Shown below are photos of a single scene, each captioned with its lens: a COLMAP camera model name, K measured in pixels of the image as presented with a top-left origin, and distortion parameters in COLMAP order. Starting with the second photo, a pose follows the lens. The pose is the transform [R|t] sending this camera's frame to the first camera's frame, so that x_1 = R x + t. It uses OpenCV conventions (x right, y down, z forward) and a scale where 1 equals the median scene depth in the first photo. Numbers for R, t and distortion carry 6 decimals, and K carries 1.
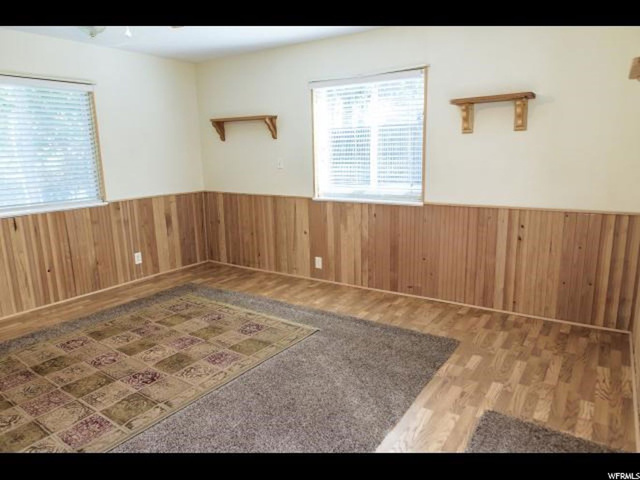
lens RADIAL K [[439.8, 0, 319.7], [0, 439.8, 242.5], [0, 0, 1]] dist [0.005773, -0.004822]
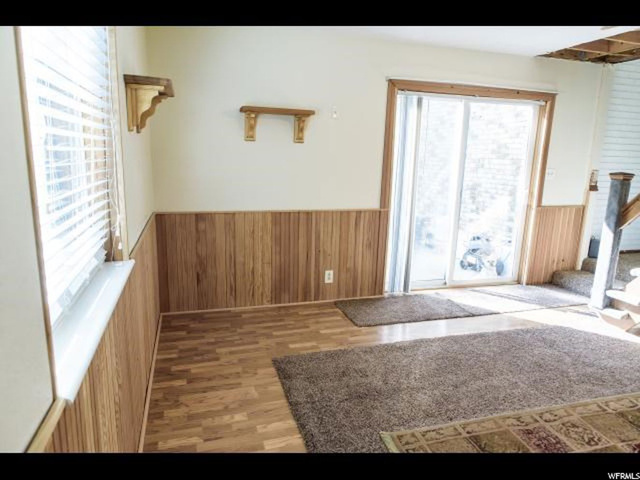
lens RADIAL K [[439.8, 0, 317.9], [0, 439.8, 240.2], [0, 0, 1]] dist [0.005773, -0.004822]
pose [[-0.773856, -0.123775, 0.621150, -0.342507], [0.119513, 0.934564, 0.335123, -0.347234], [-0.621984, 0.333572, -0.708425, 1.639384]]
